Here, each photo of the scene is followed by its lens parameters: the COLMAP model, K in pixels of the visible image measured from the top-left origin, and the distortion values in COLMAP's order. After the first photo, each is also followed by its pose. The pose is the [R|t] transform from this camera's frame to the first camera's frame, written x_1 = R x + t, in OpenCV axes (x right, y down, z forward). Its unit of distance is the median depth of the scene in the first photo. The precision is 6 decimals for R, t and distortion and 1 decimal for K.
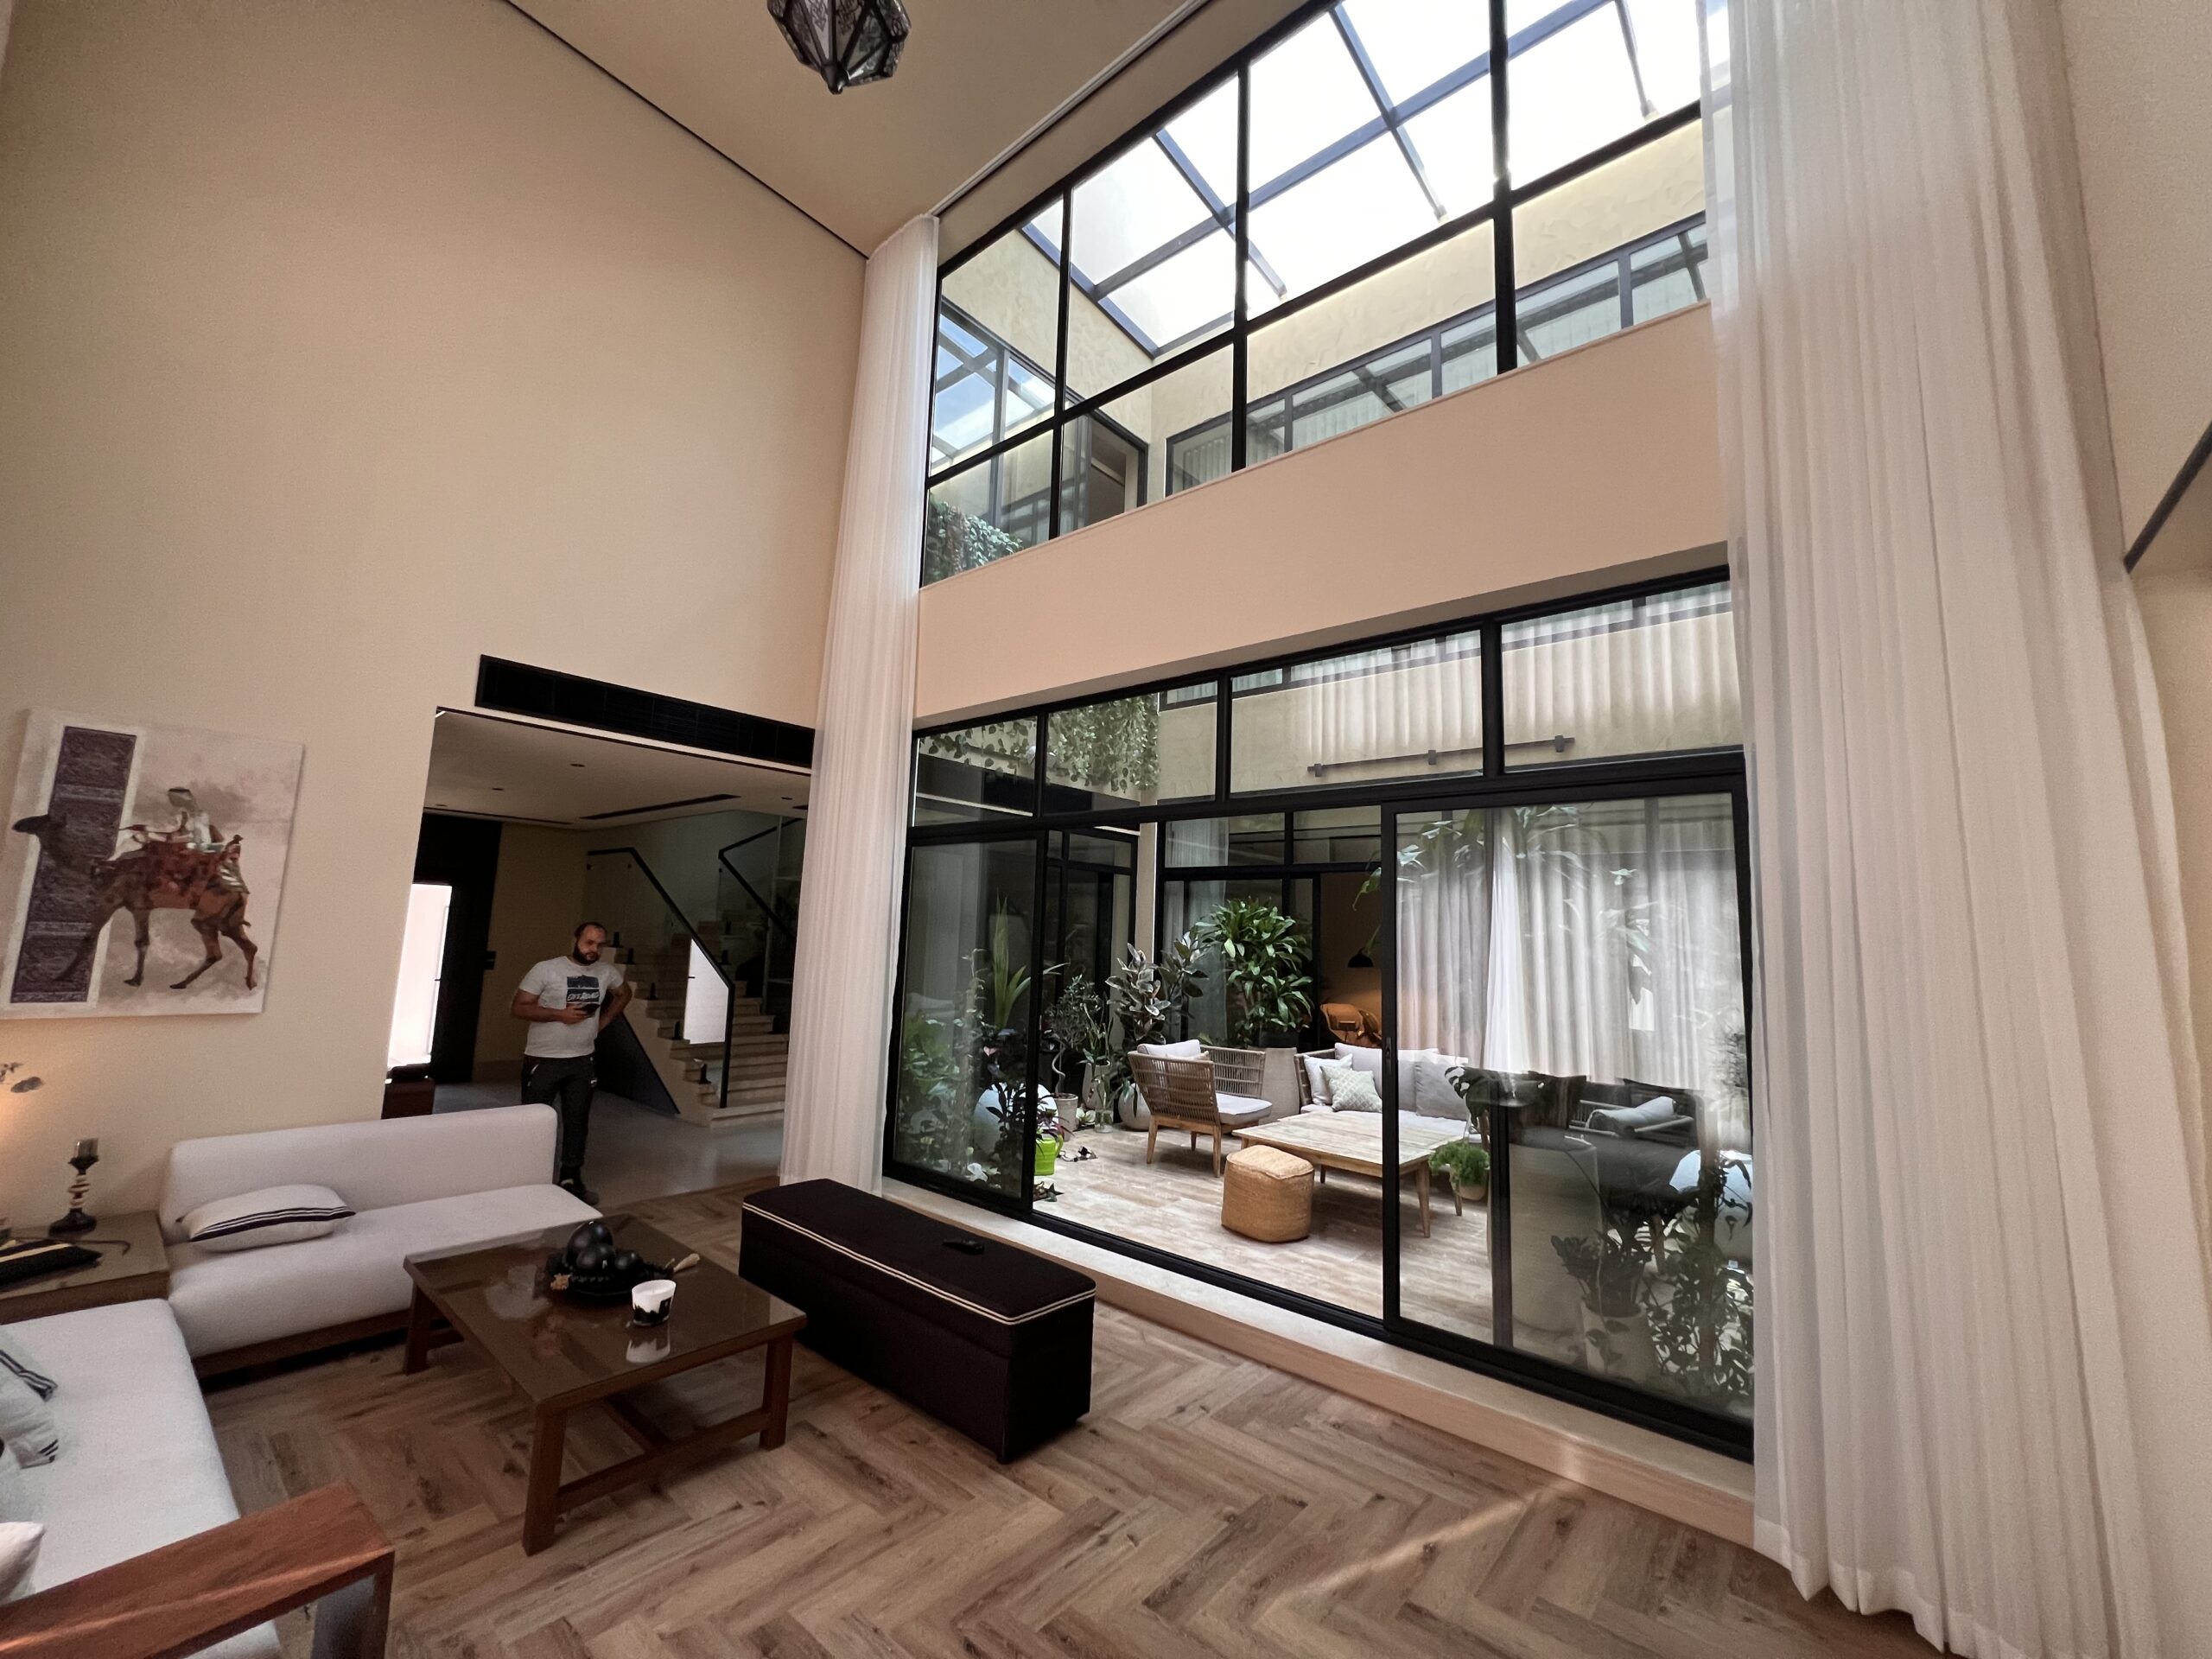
lens RADIAL K [[885.3, 0, 1104.6], [0, 885.3, 823.6], [0, 0, 1]] dist [0.001095, 0.000145]
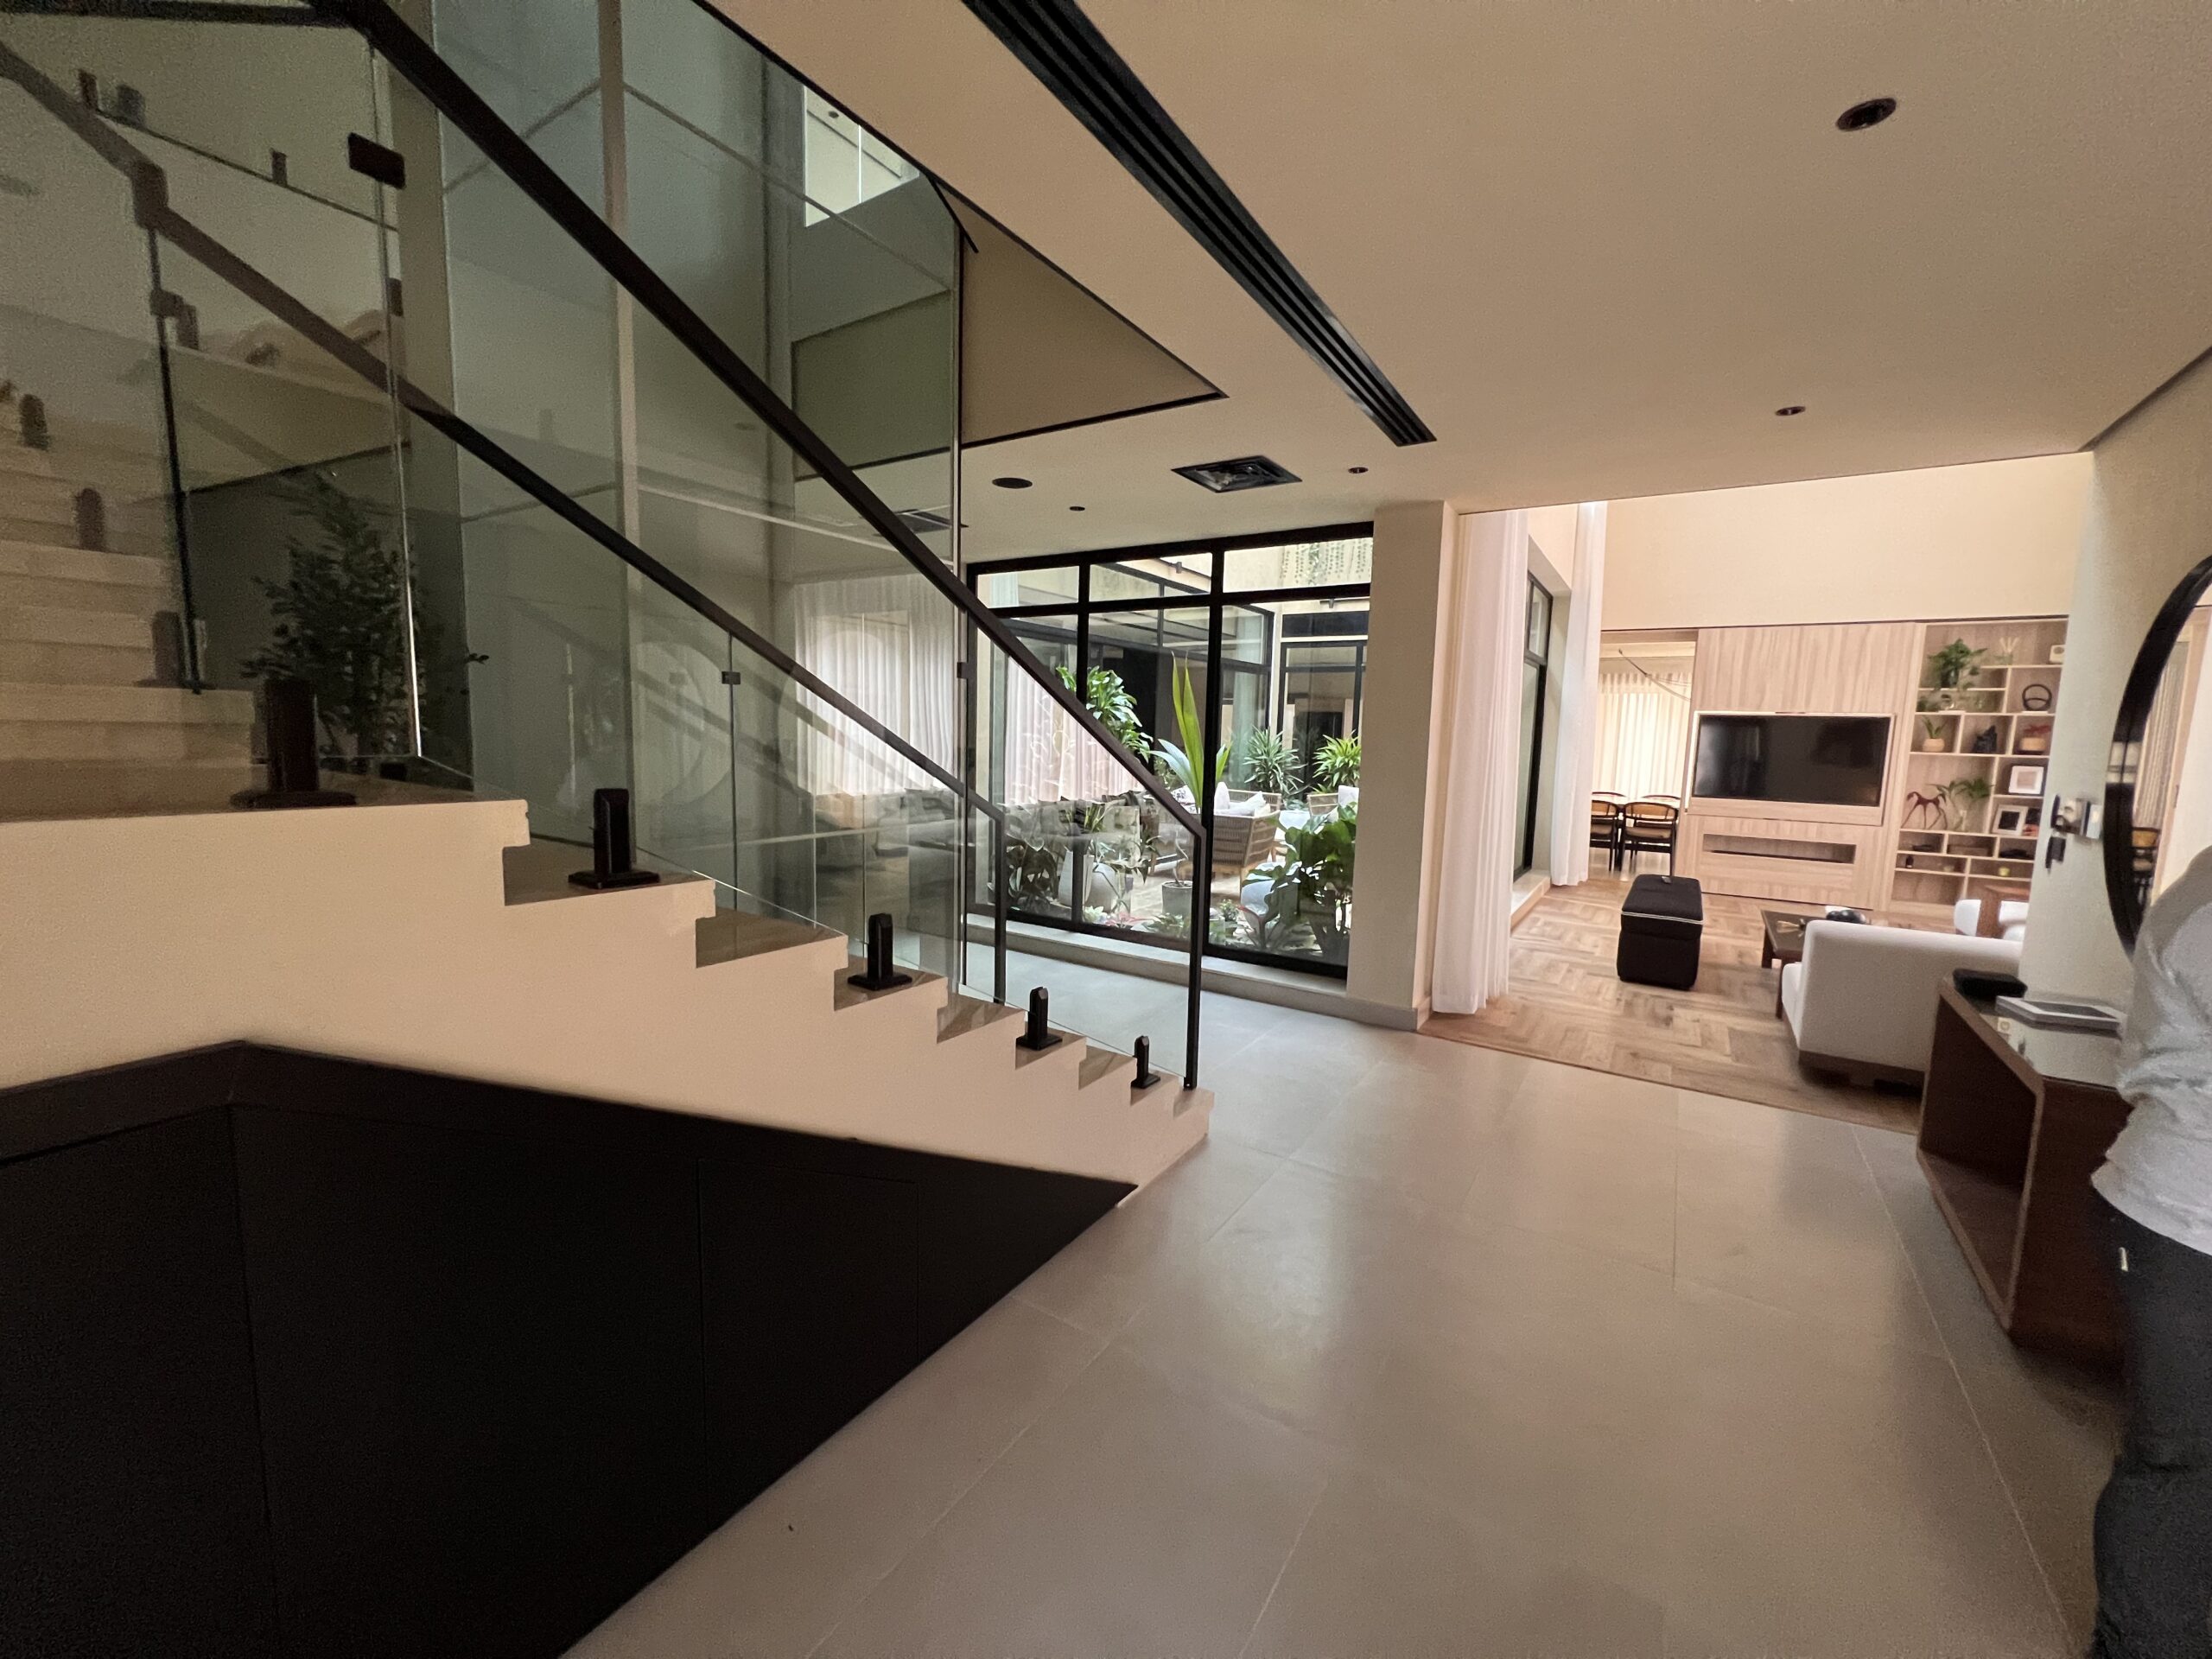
lens RADIAL K [[885.3, 0, 1107.3], [0, 885.3, 827.8], [0, 0, 1]] dist [0.001095, 0.000145]
pose [[-0.121642, -0.150545, 0.981091, -1.836229], [-0.155708, 0.979087, 0.130932, 0.280424], [-0.980285, -0.136836, -0.142539, 2.395532]]
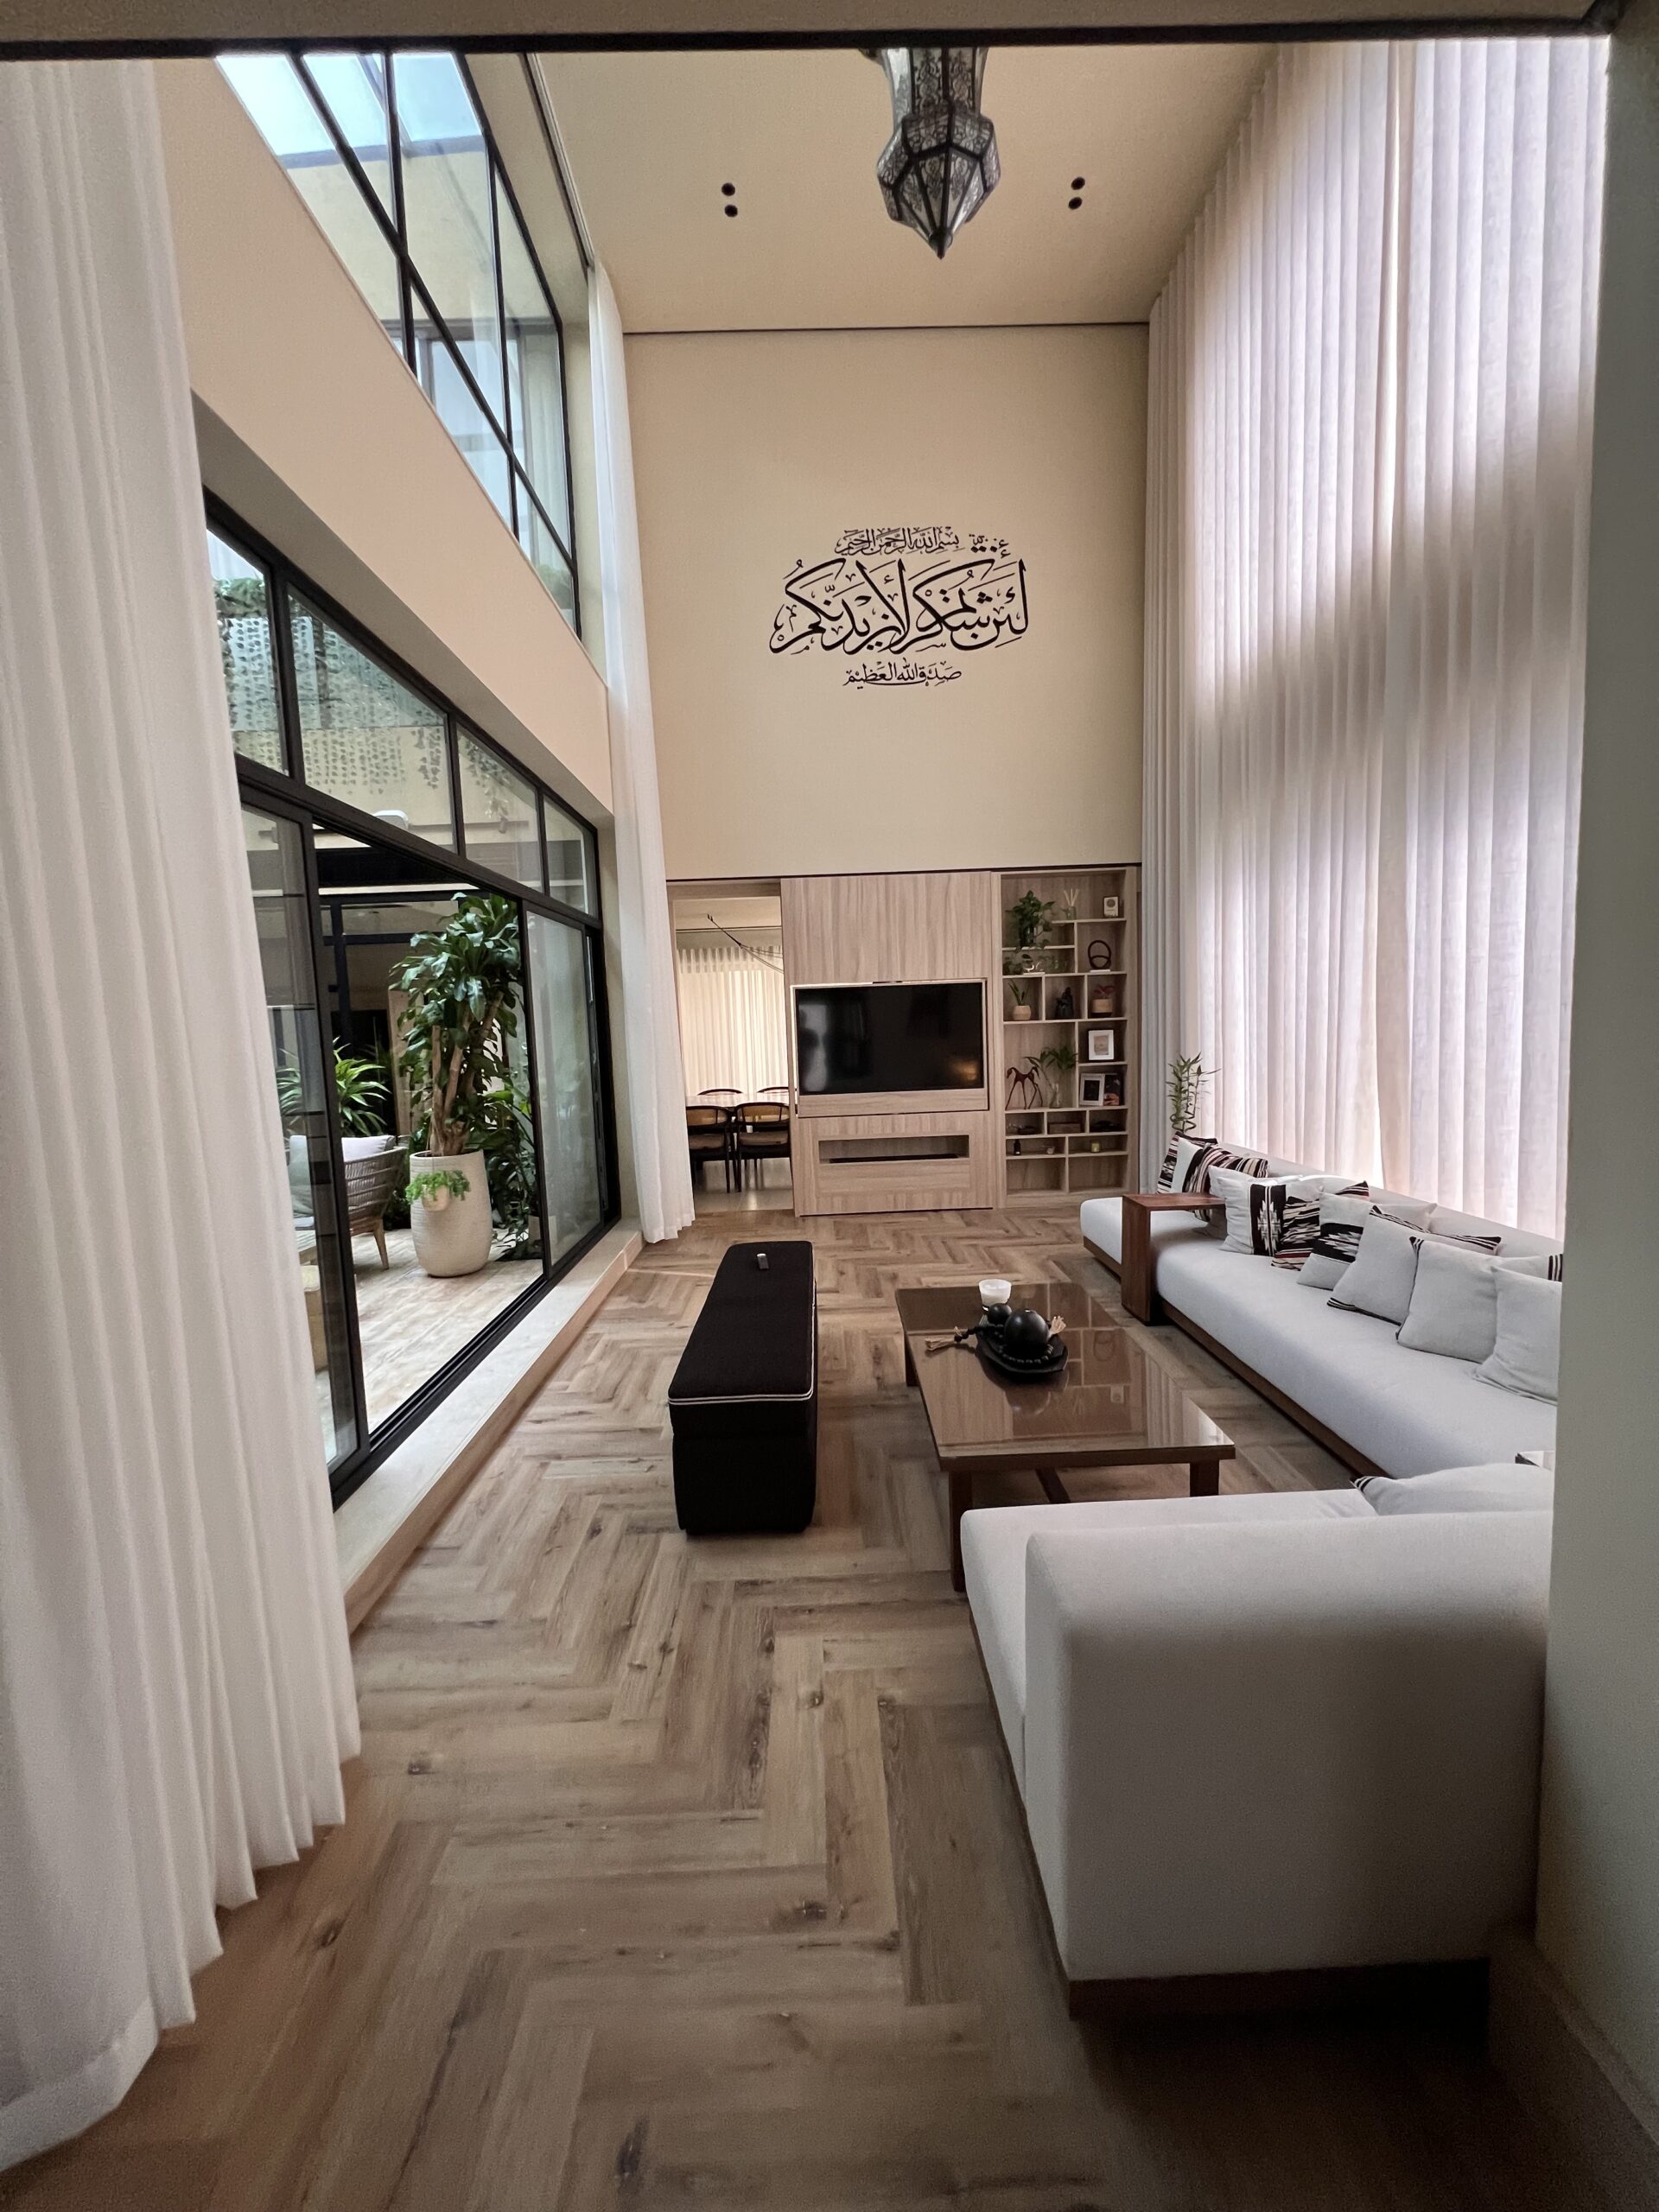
lens RADIAL K [[885.3, 0, 832.5], [0, 885.3, 1106.3], [0, 0, 1]] dist [0.001095, 0.000145]
pose [[-0.660852, -0.083489, 0.745859, -1.024381], [-0.081043, 0.995921, 0.039673, 0.203240], [-0.746128, -0.034228, -0.664922, 1.628835]]
